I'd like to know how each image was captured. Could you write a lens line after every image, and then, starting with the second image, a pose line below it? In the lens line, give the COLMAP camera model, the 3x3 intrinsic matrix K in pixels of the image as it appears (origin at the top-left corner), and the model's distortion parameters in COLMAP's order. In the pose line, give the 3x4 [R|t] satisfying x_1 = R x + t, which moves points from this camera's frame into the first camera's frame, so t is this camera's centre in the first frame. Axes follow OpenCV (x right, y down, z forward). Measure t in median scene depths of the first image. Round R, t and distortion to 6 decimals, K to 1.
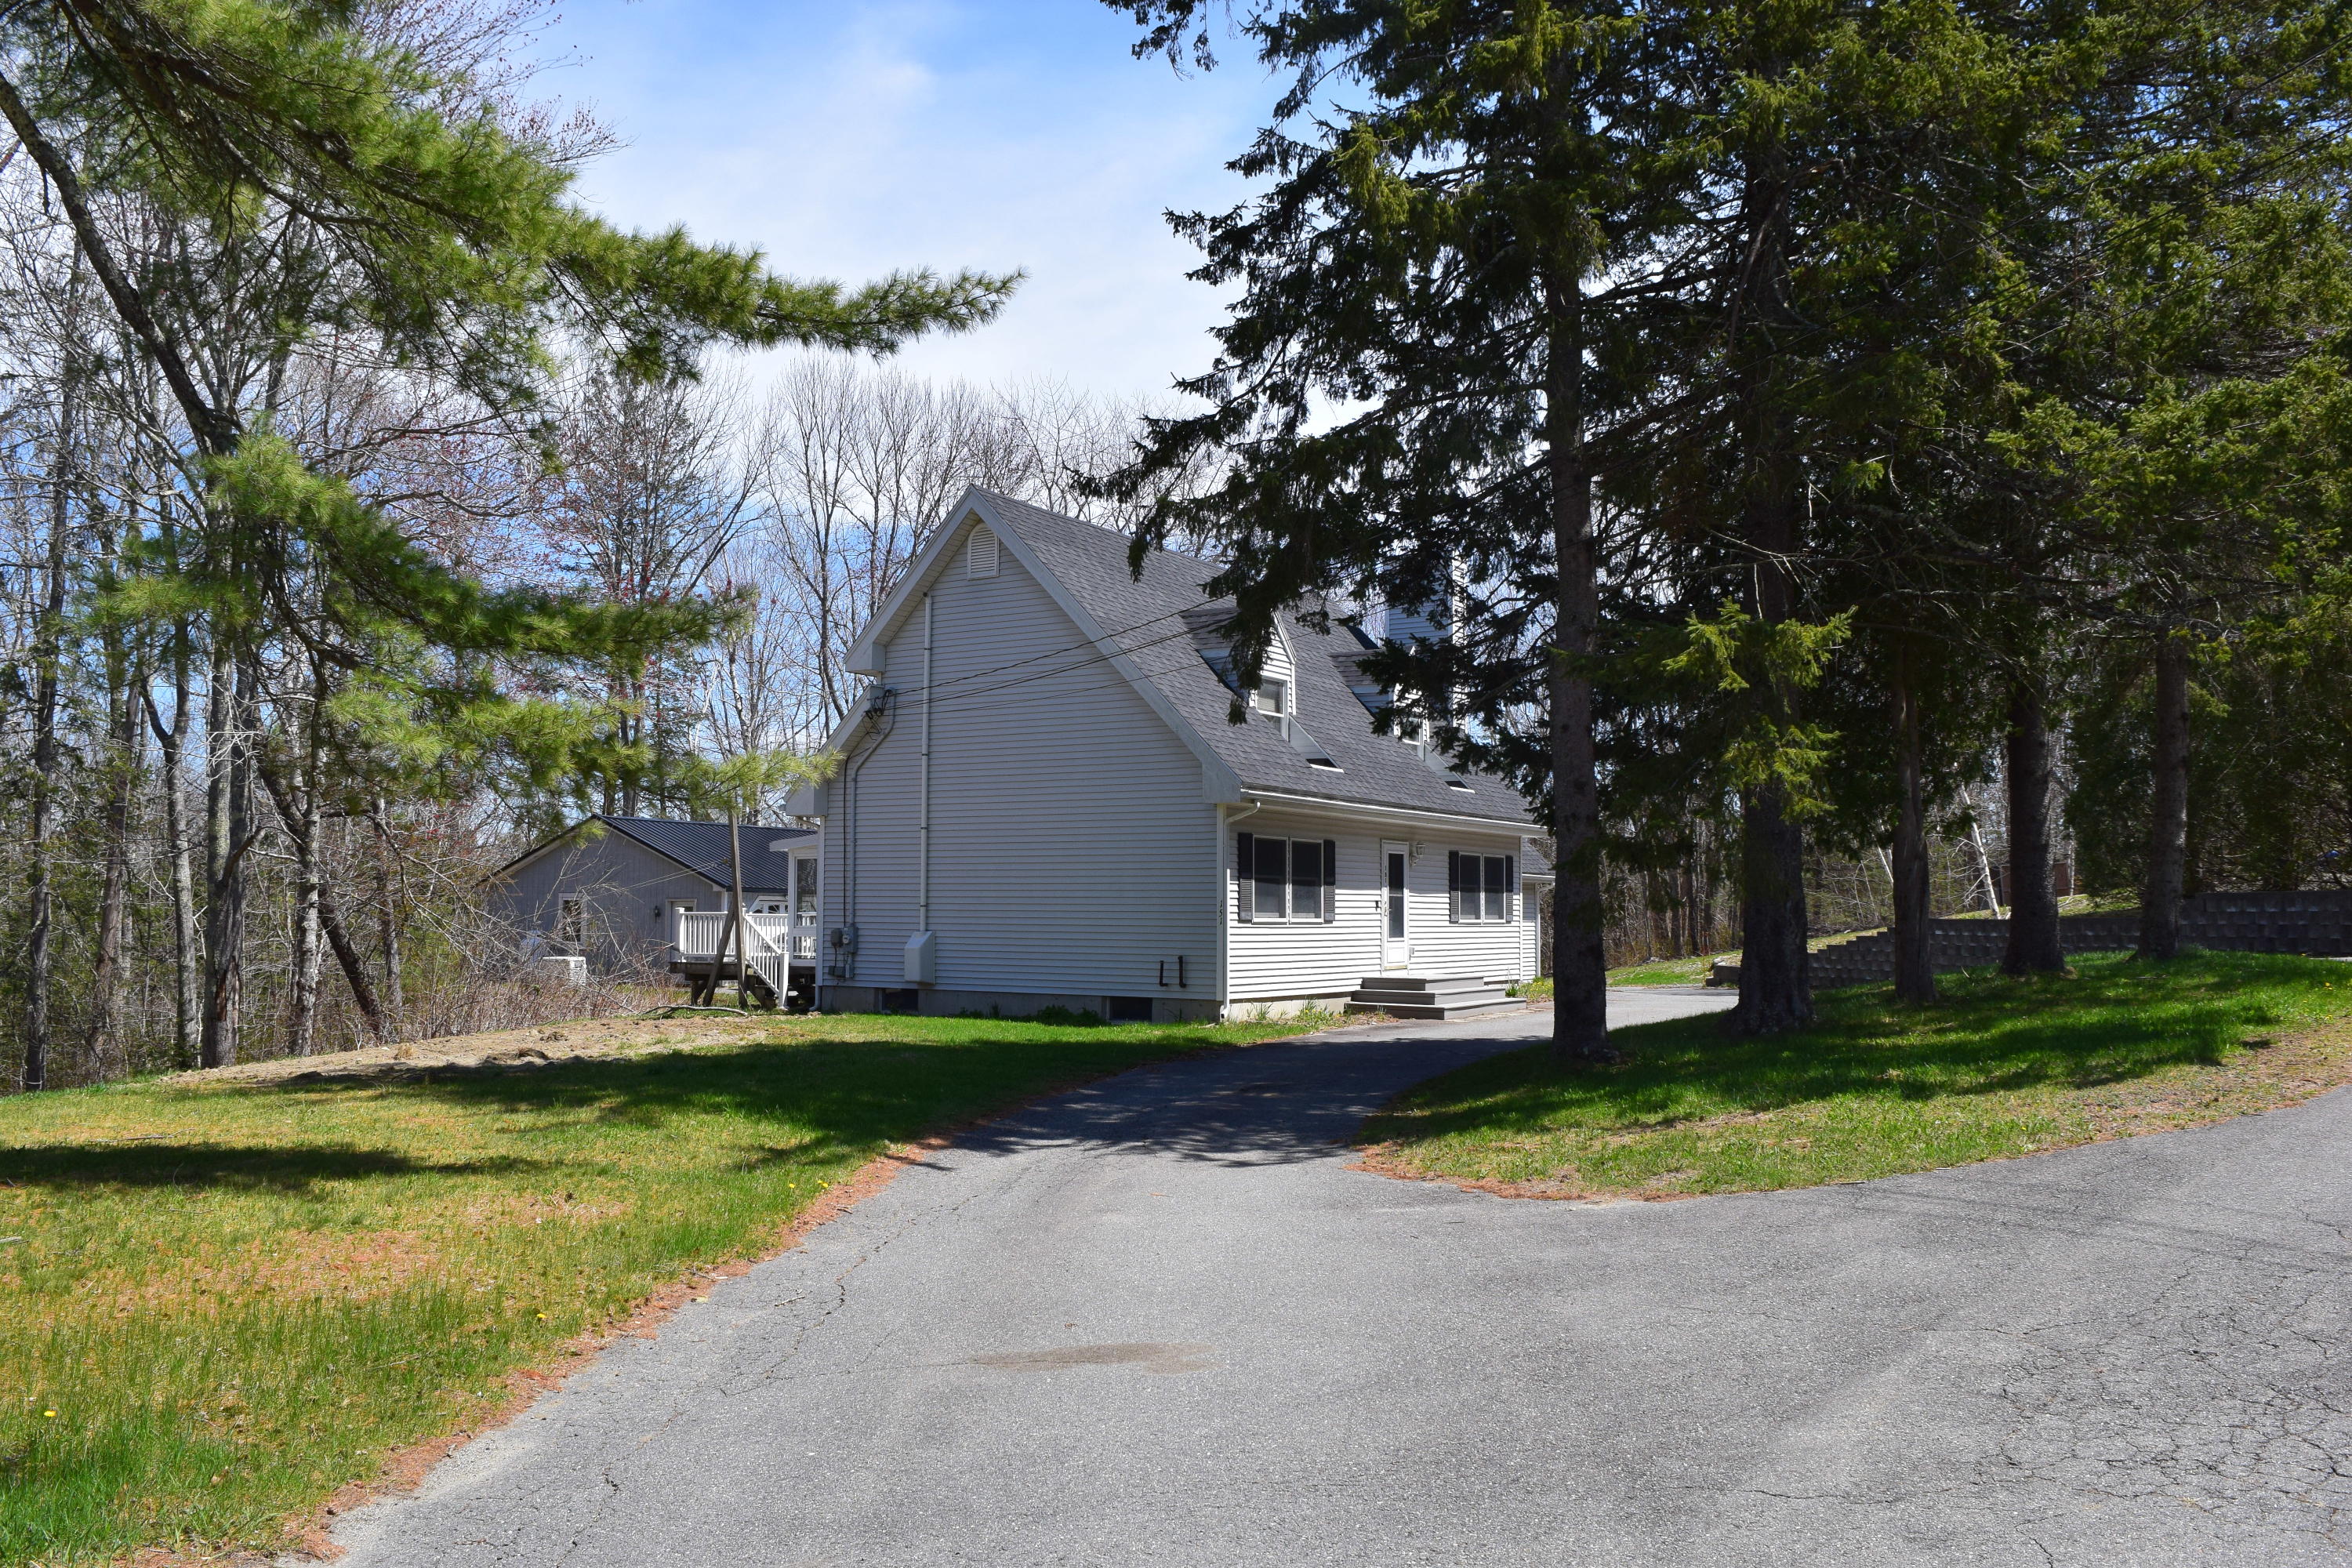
lens RADIAL K [[1865.1, 0, 1176.0], [0, 1865.1, 784.0], [0, 0, 1]] dist [0.003864, -0.000208]
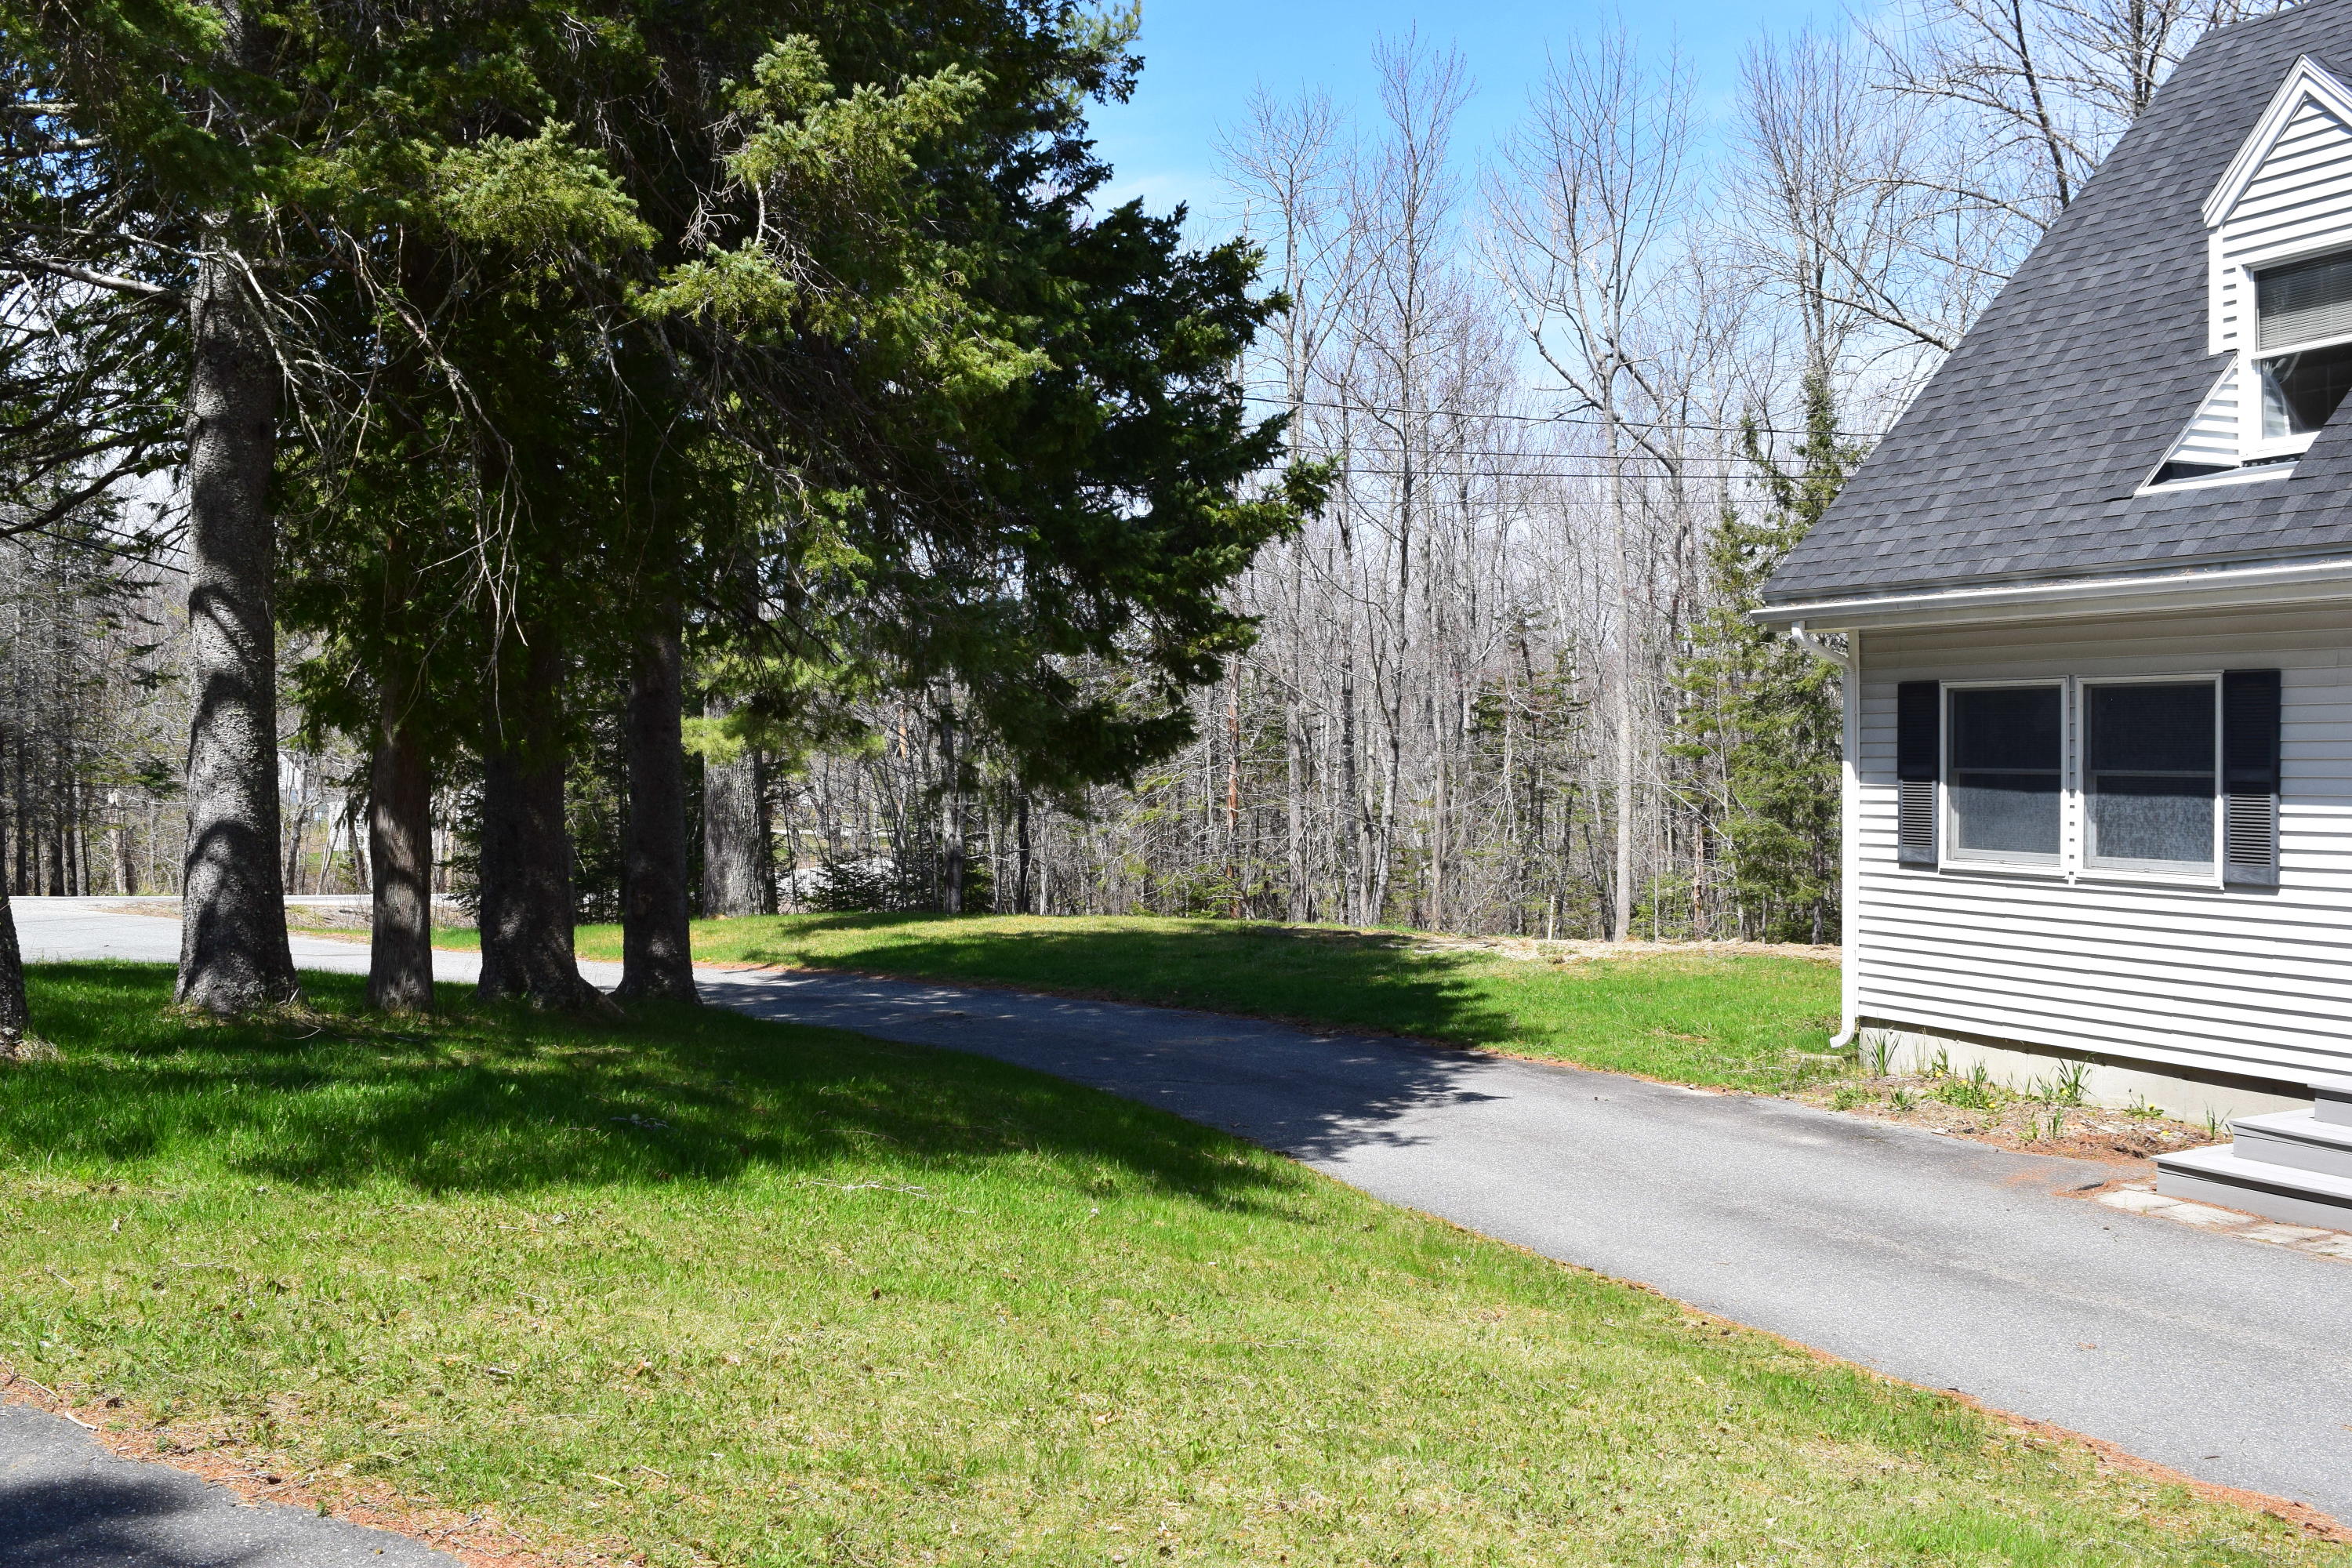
lens RADIAL K [[2142.8, 0, 1176.0], [0, 2142.8, 784.0], [0, 0, 1]] dist [-0.018304, -0.002458]
pose [[-0.542424, -0.000088, -0.840105, 0.576326], [0.047725, 0.998382, -0.030919, 0.057769], [0.838748, -0.056865, -0.541542, 1.085868]]
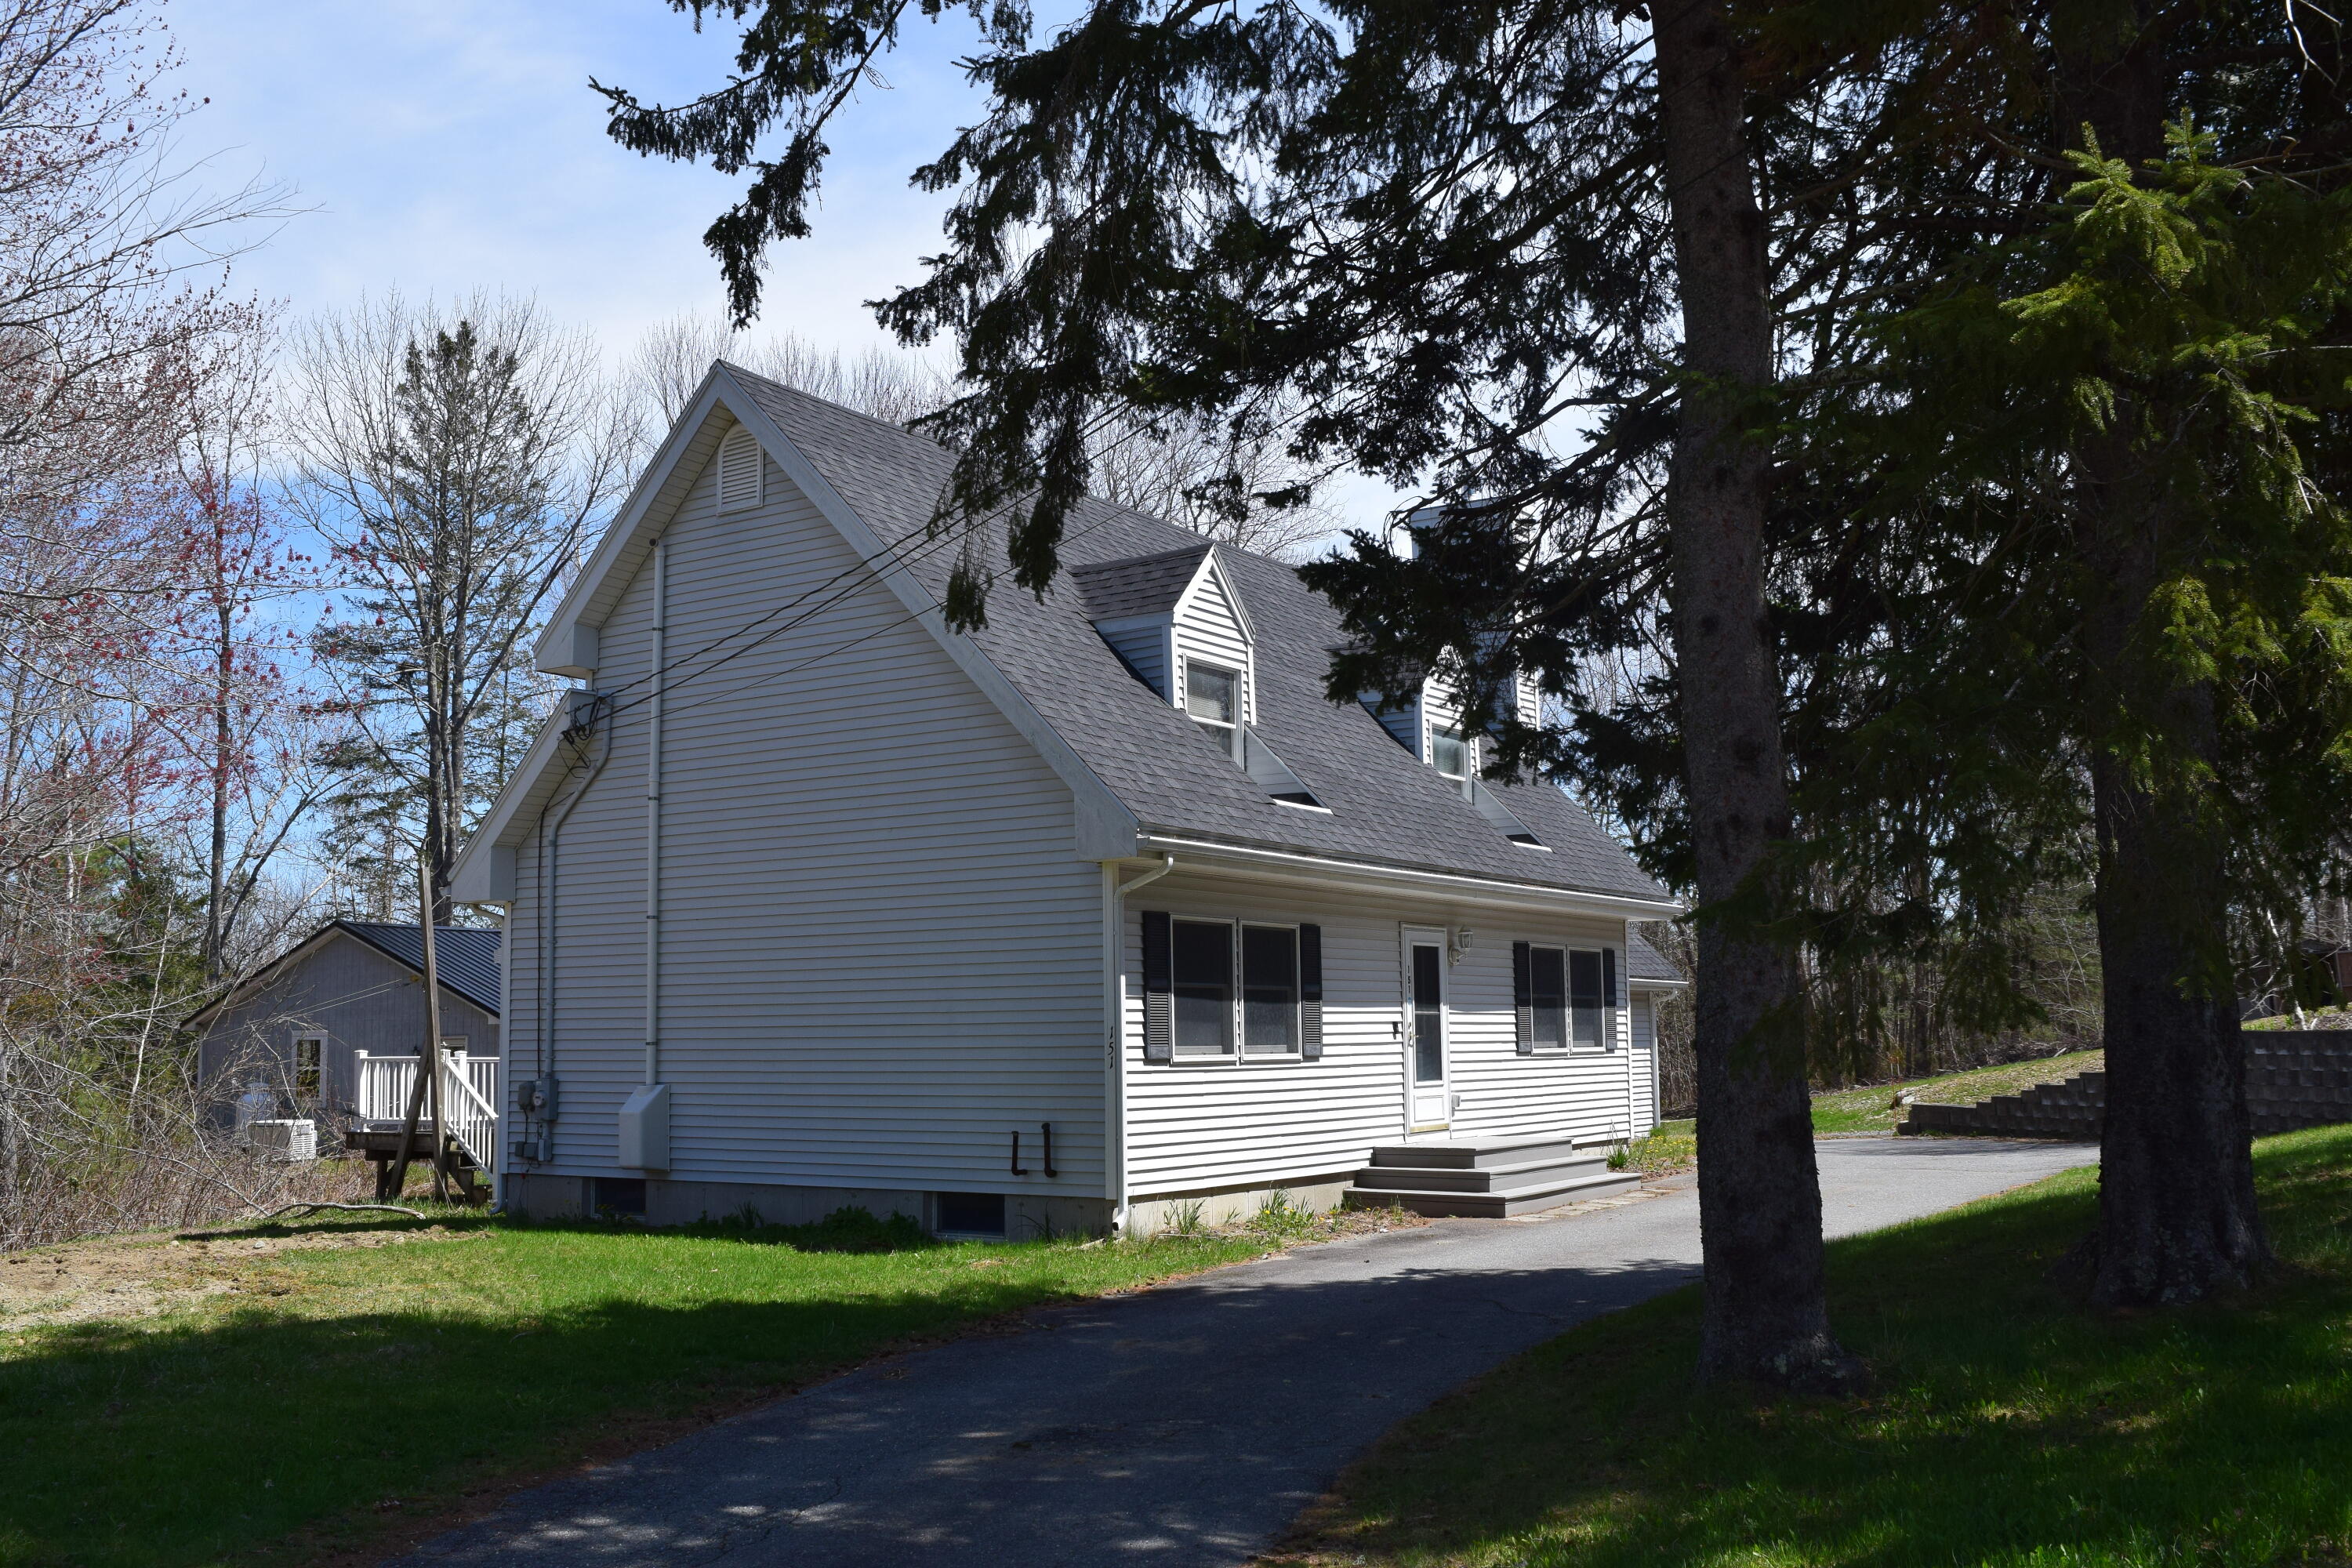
lens RADIAL K [[2142.8, 0, 1176.0], [0, 2142.8, 784.0], [0, 0, 1]] dist [-0.018304, -0.002458]
pose [[0.999477, -0.020373, -0.025113, 0.058917], [0.019104, 0.998577, -0.049791, 0.018915], [0.026092, 0.049285, 0.998444, 0.305067]]
